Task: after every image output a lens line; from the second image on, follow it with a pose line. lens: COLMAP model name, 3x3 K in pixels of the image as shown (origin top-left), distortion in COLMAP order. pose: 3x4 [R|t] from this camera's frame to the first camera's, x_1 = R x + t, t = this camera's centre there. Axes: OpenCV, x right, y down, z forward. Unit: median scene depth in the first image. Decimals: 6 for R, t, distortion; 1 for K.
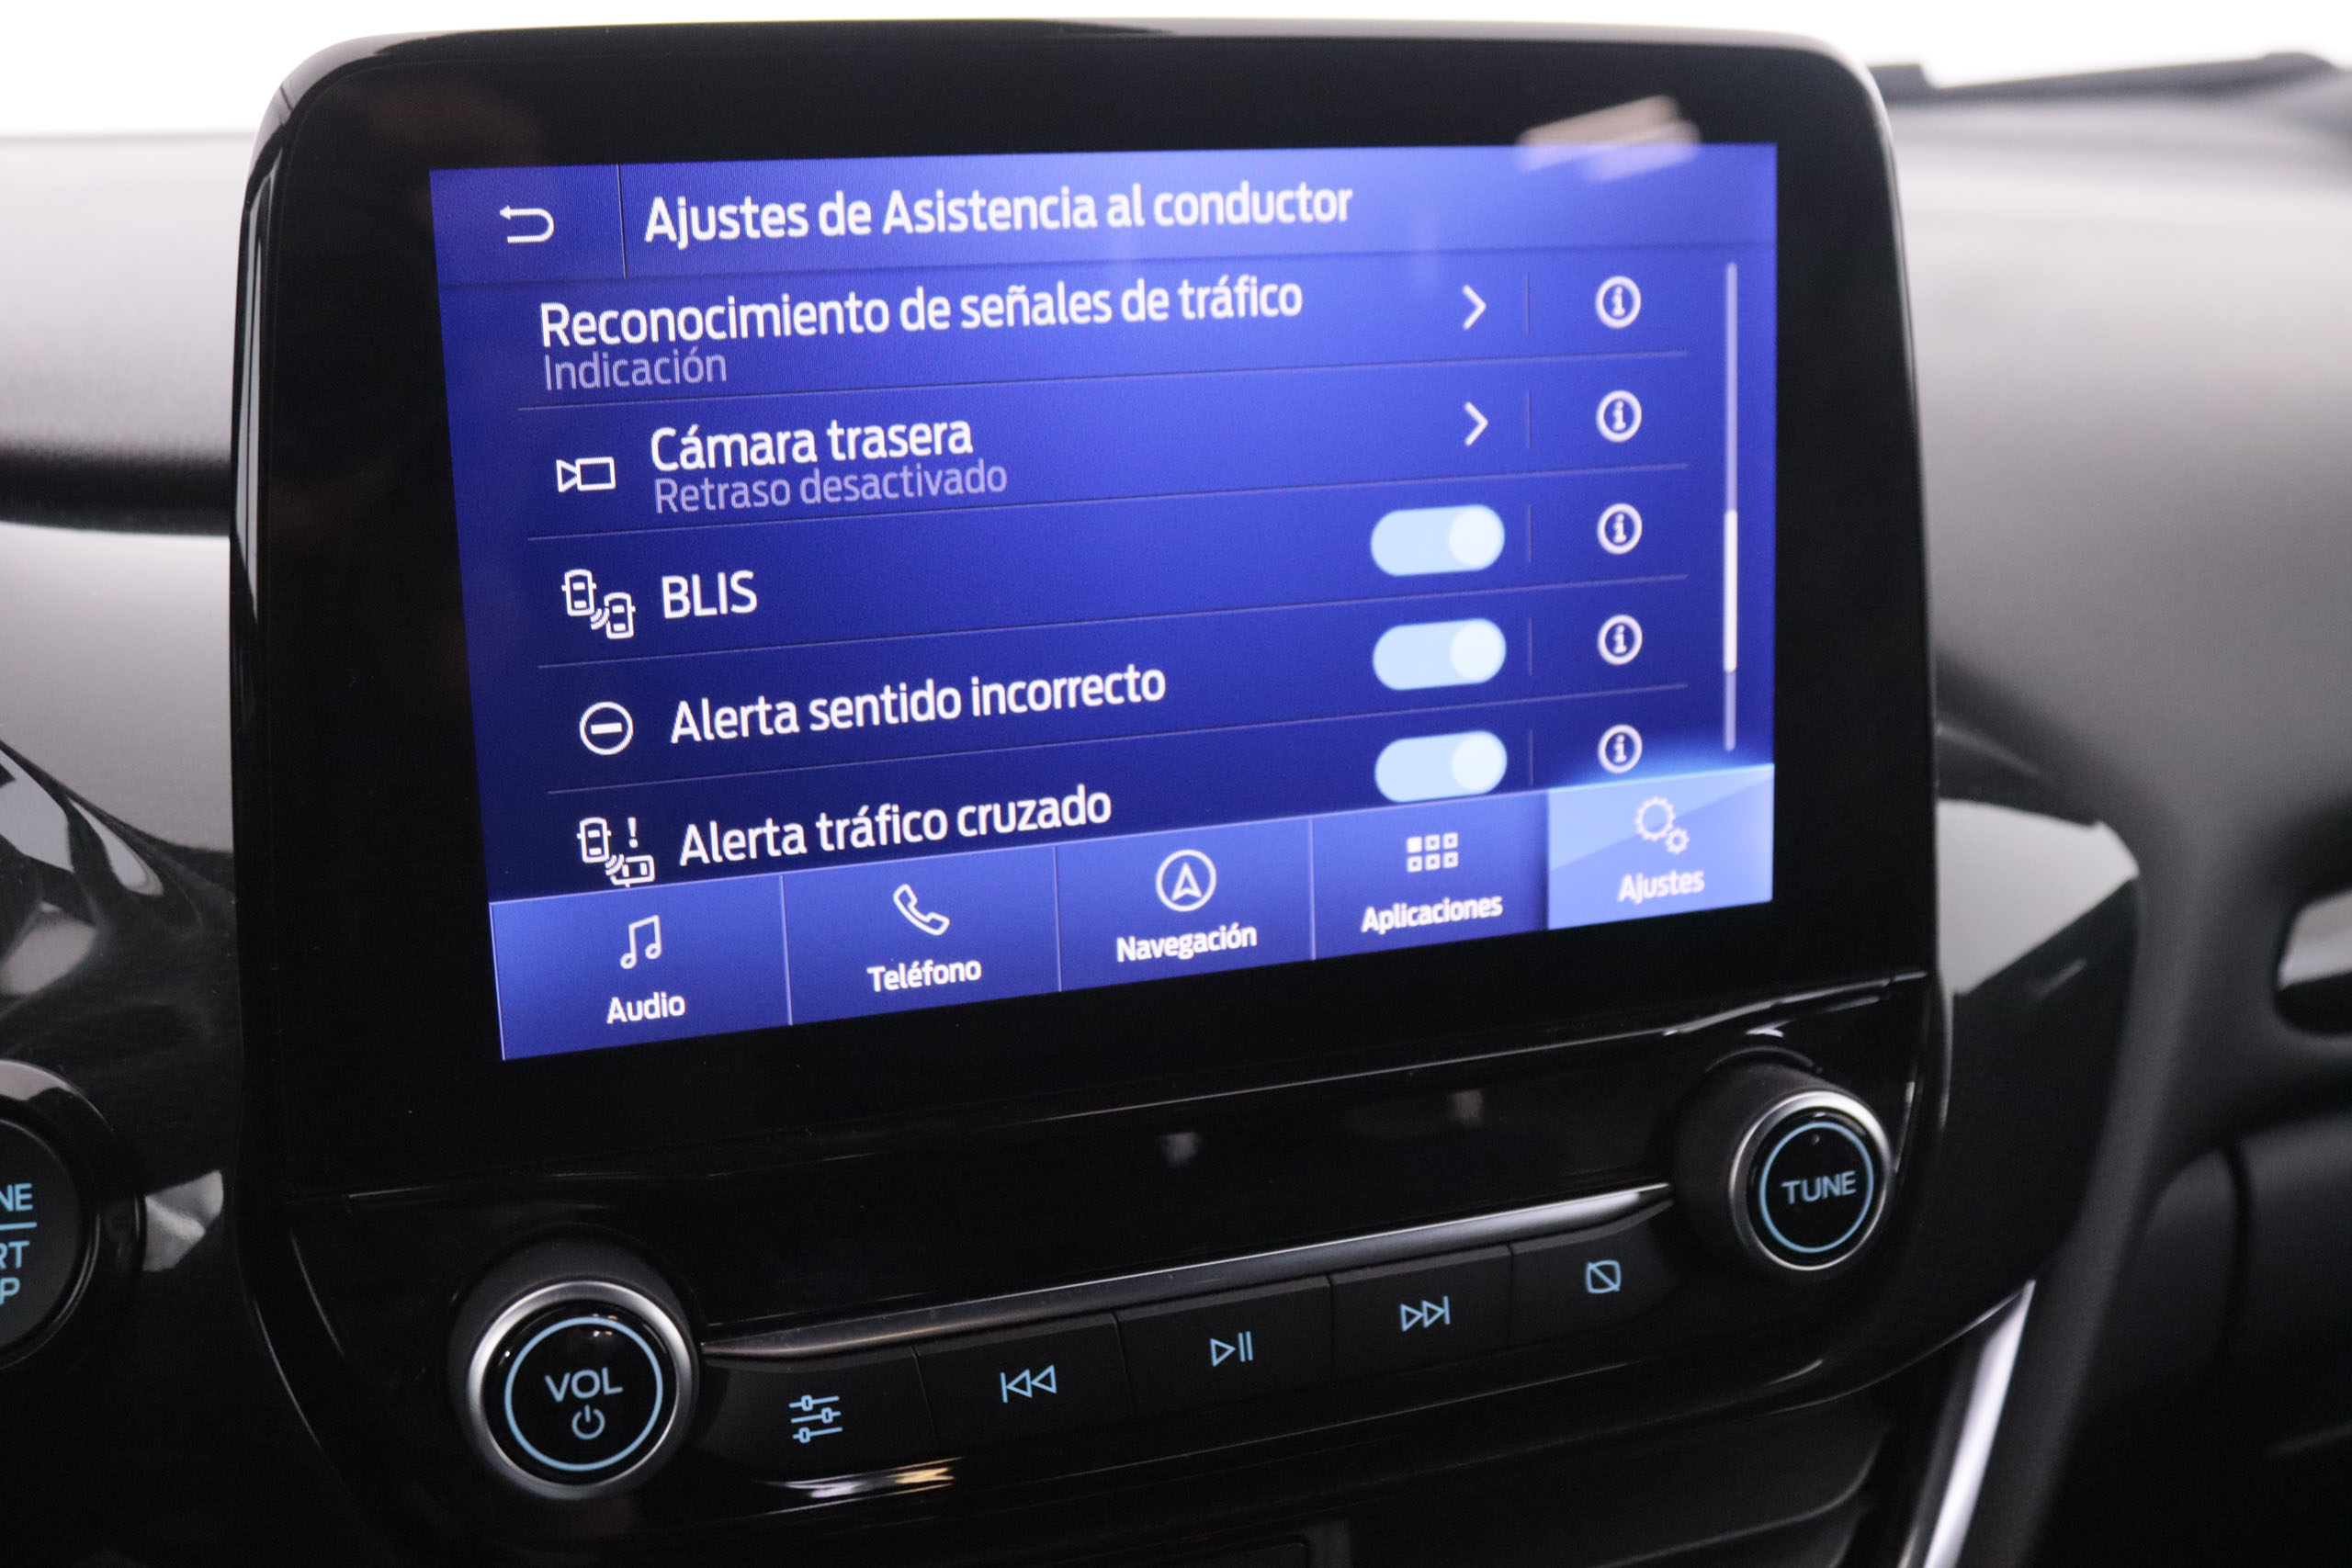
lens RADIAL K [[2678.8, 0, 1185.8], [0, 2678.8, 783.4], [0, 0, 1]] dist [-0.088285, 0.000000]
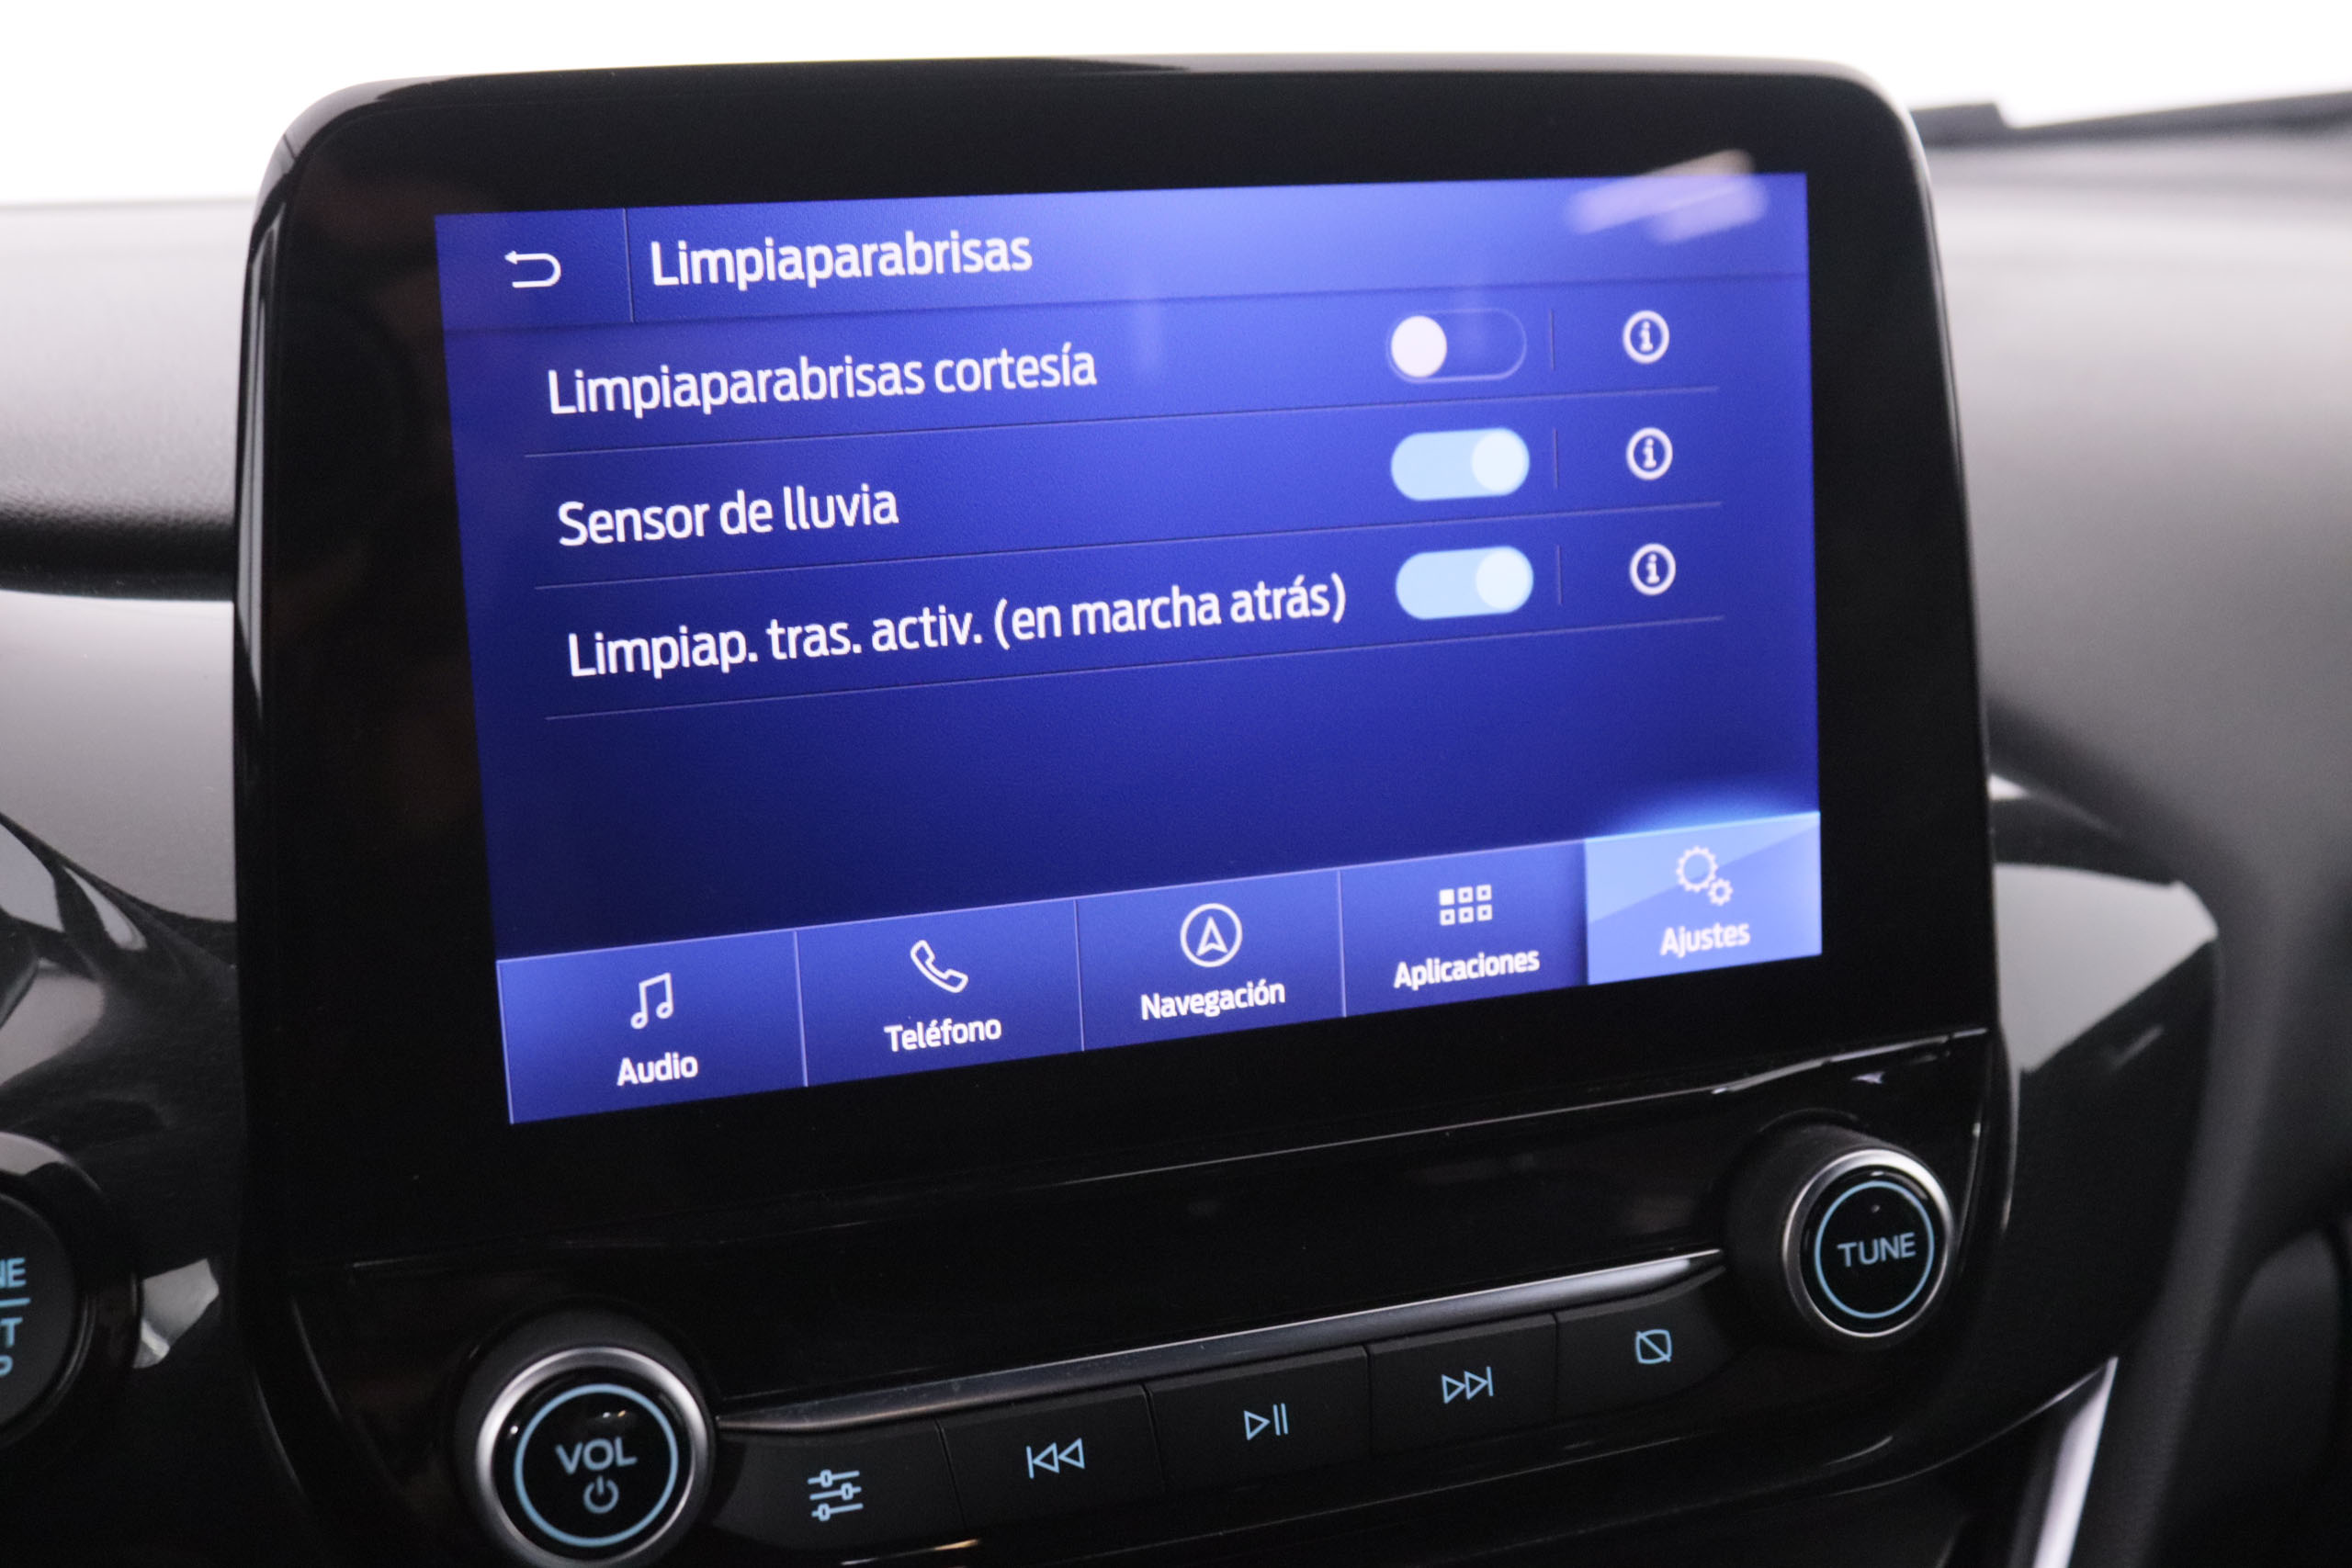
lens RADIAL K [[2916.1, 0, 1180.3], [0, 2916.1, 767.9], [0, 0, 1]] dist [-0.074634, 0.000000]
pose [[0.999793, -0.015426, -0.013264, 0.003658], [0.014752, 0.998663, -0.049550, 0.026946], [0.014011, 0.049344, 0.998684, -0.055877]]
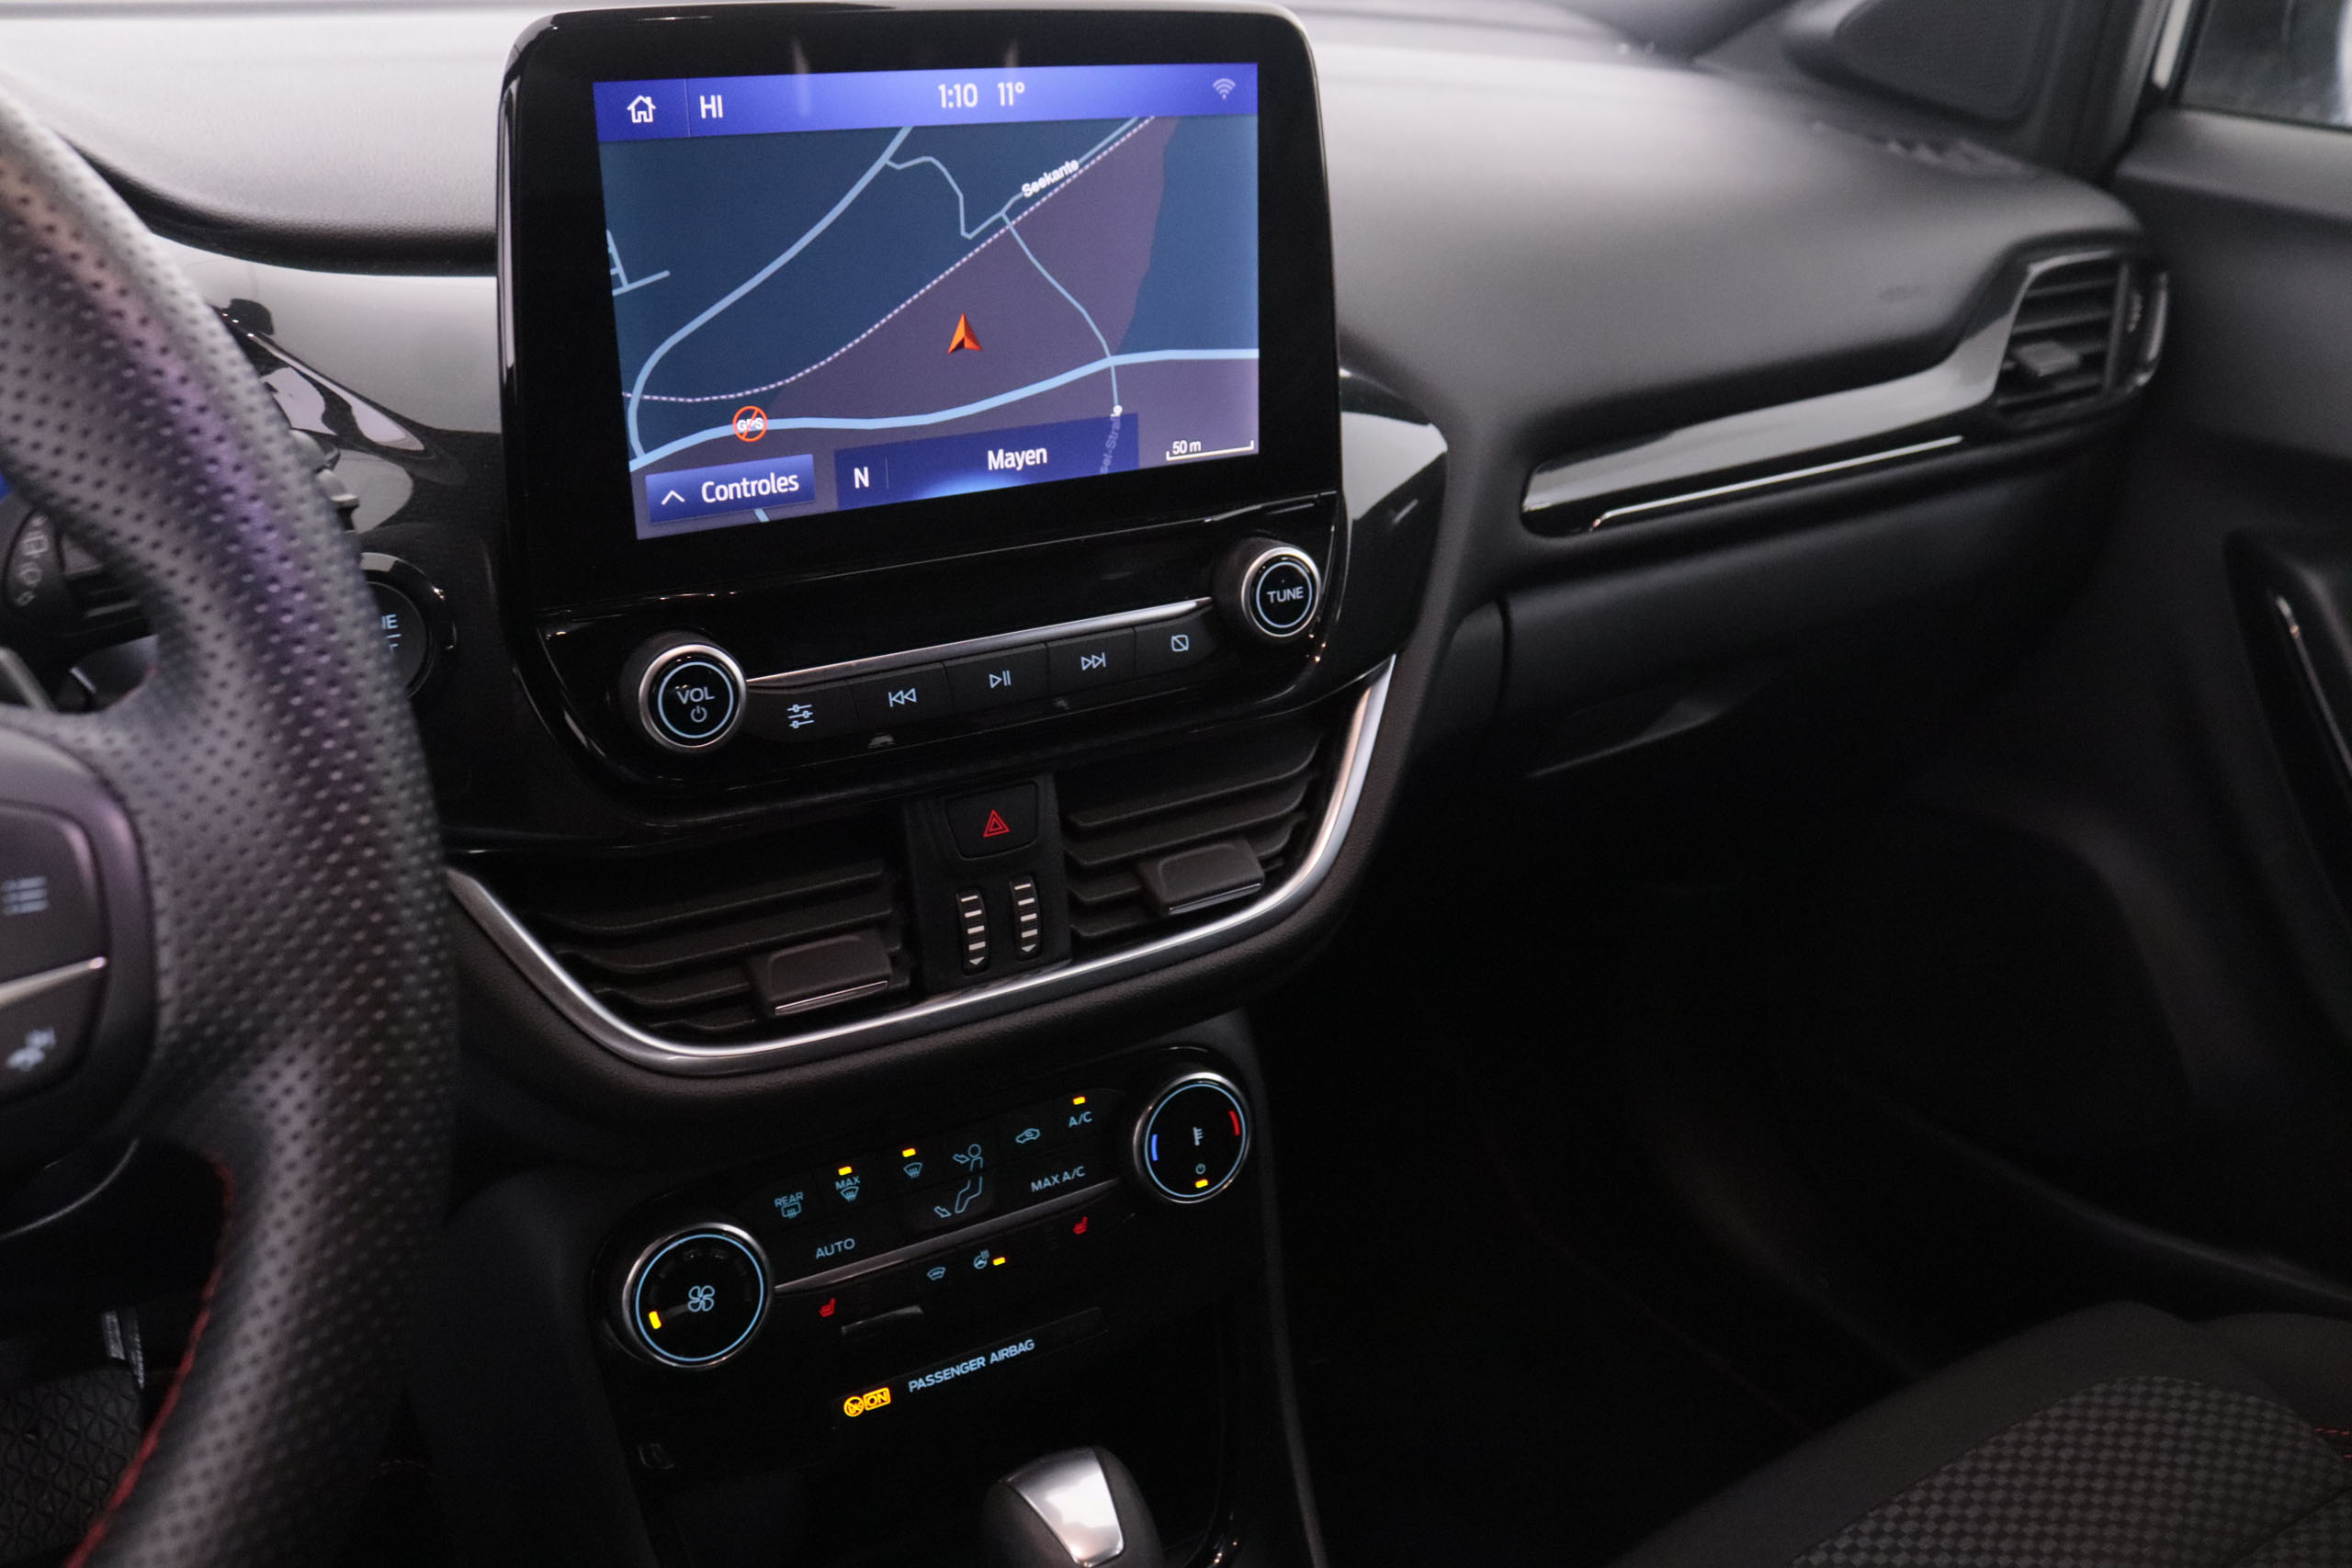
lens RADIAL K [[2028.5, 0, 1193.3], [0, 2028.5, 785.4], [0, 0, 1]] dist [-0.155309, 0.035874]
pose [[0.980038, -0.050605, 0.192262, -0.131867], [0.019281, 0.986697, 0.161423, 0.046776], [-0.197873, -0.154494, 0.967976, -0.490224]]
